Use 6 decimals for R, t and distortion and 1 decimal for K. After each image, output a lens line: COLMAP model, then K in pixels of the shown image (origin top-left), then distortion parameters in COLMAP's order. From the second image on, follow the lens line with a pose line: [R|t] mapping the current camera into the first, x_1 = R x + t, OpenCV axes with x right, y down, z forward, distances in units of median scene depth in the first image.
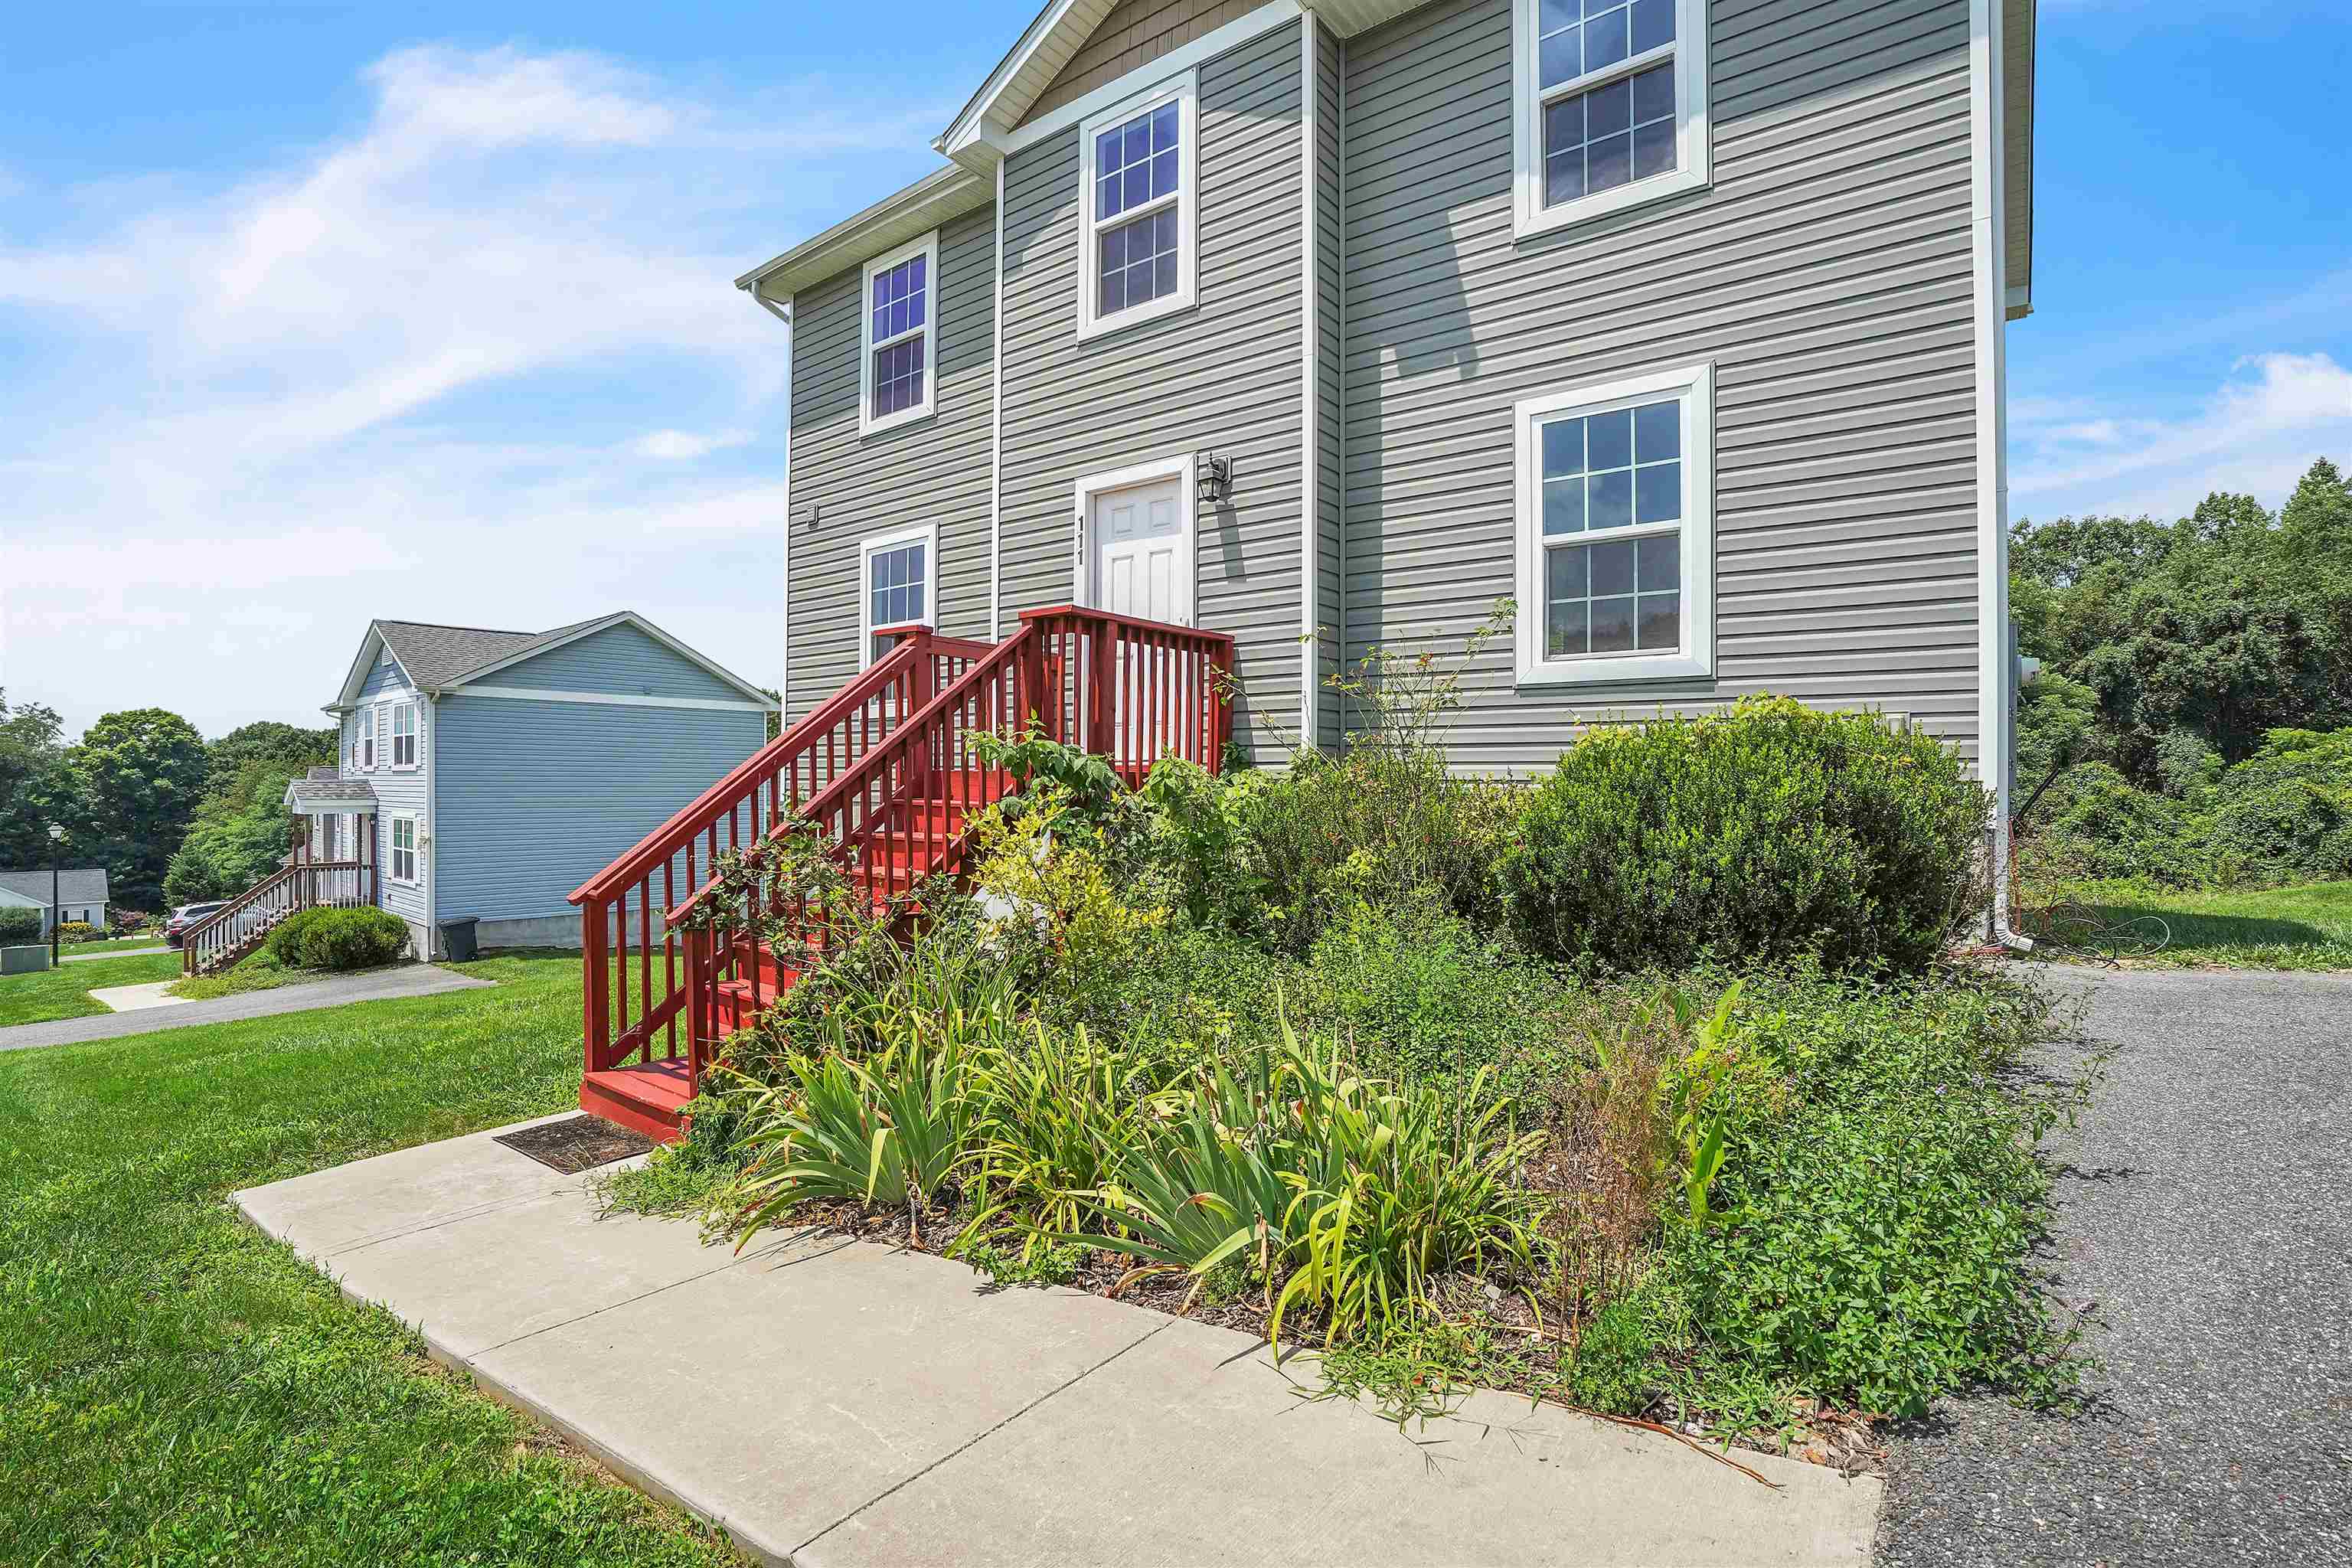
lens RADIAL K [[1108.5, 0, 1175.0], [0, 1108.5, 779.7], [0, 0, 1]] dist [-0.041305, 0.004446]
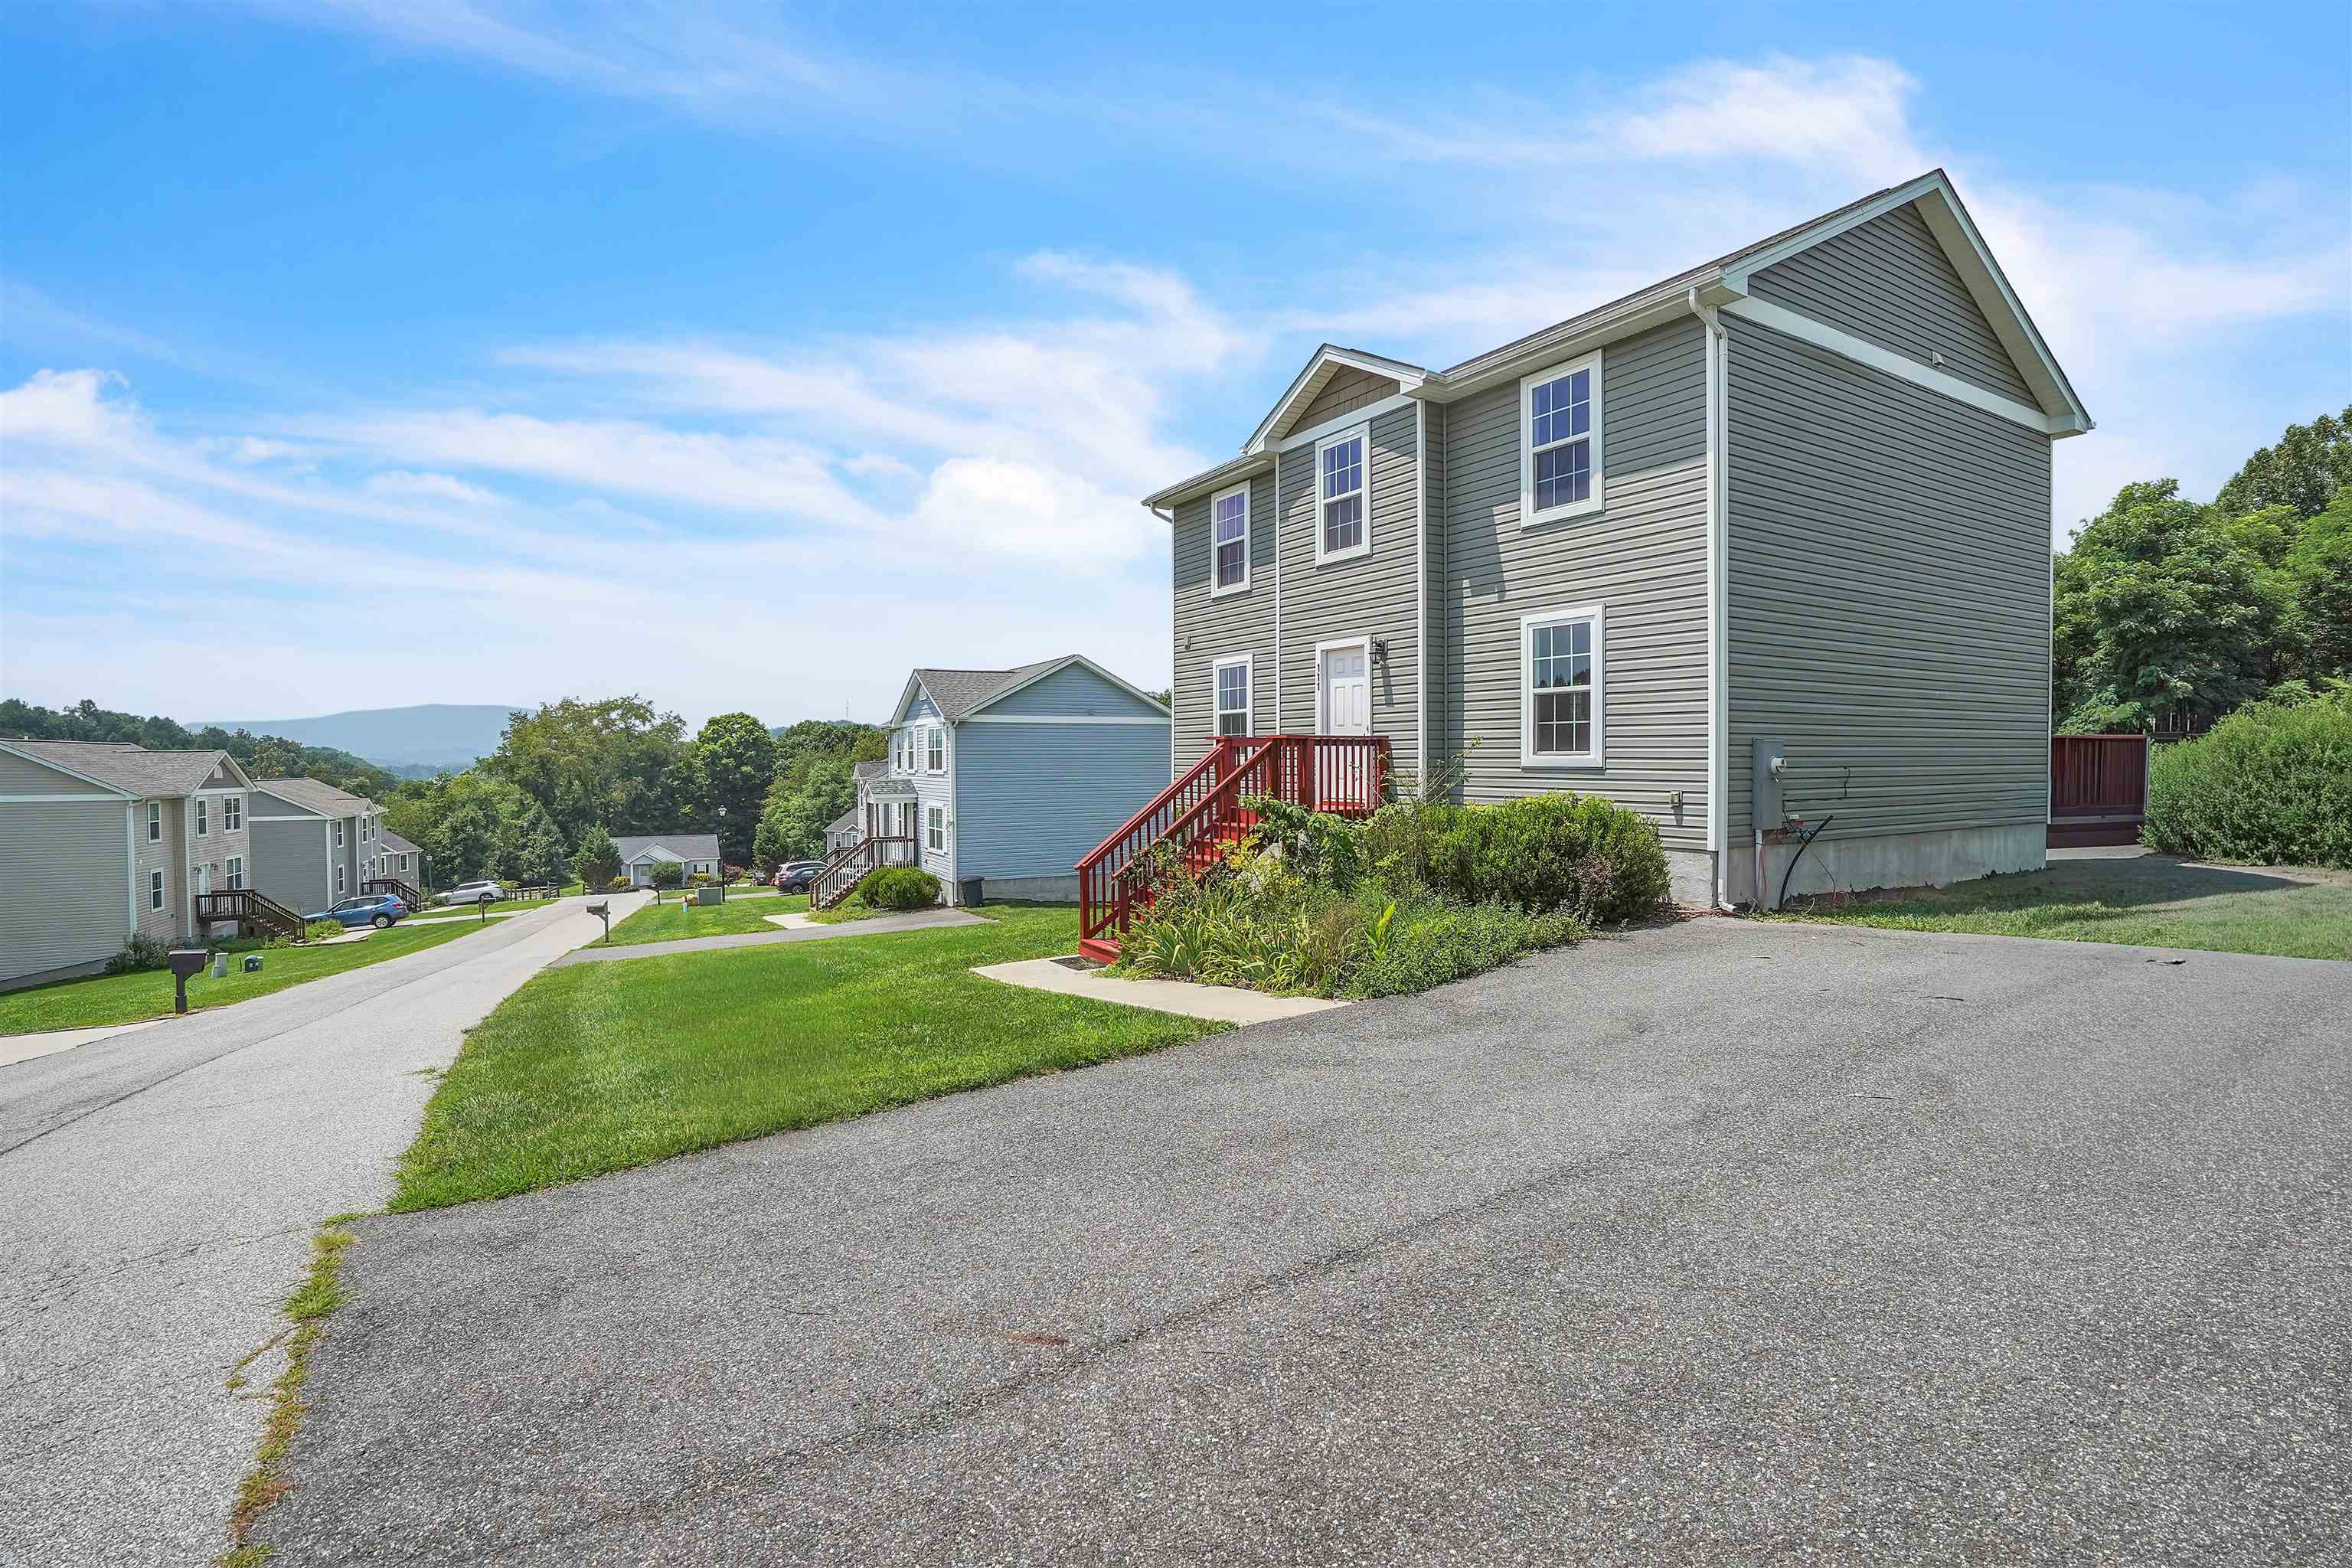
lens RADIAL K [[1108.5, 0, 1170.1], [0, 1108.5, 769.0], [0, 0, 1]] dist [-0.041305, 0.004446]
pose [[0.931745, -0.004616, -0.363084, 0.346701], [0.009477, 0.999888, 0.011608, -0.087857], [0.362990, -0.014256, 0.931684, -0.782441]]
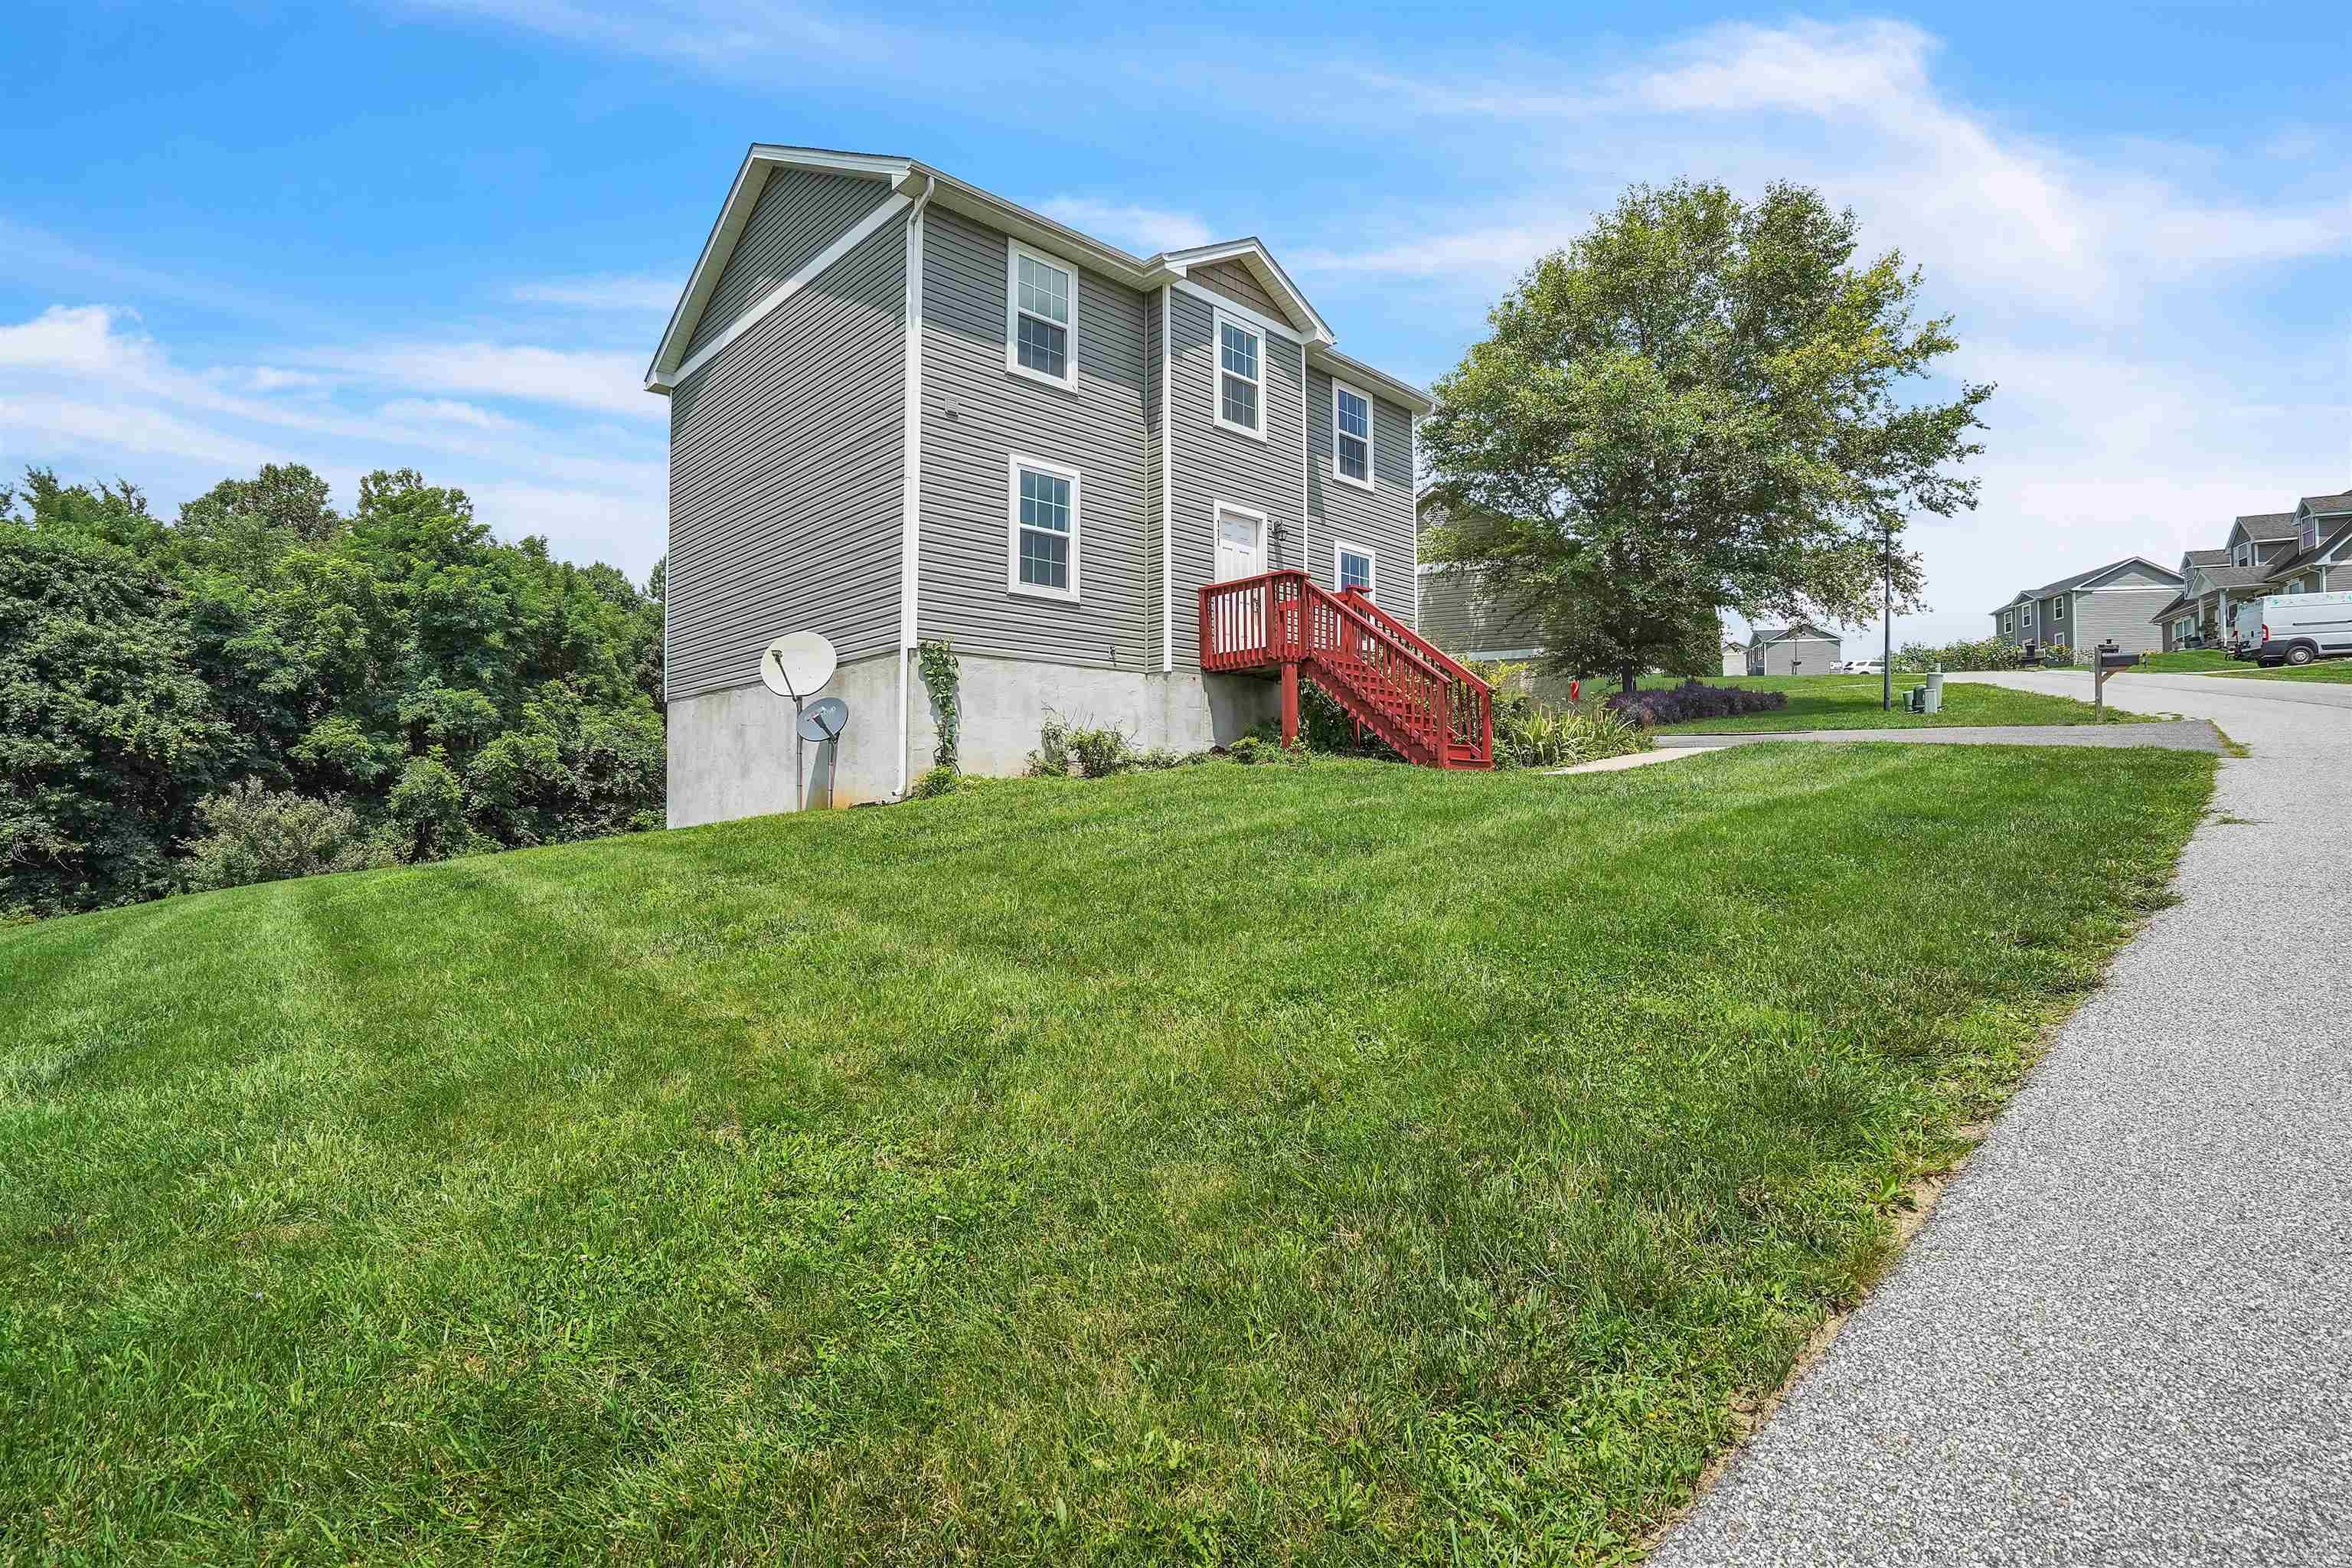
lens RADIAL K [[1108.5, 0, 1170.3], [0, 1108.5, 778.1], [0, 0, 1]] dist [-0.041305, 0.004446]
pose [[0.140722, 0.018680, 0.989873, -1.928496], [-0.003061, 0.999825, -0.018433, 0.230770], [-0.990044, -0.000436, 0.140755, 0.813954]]
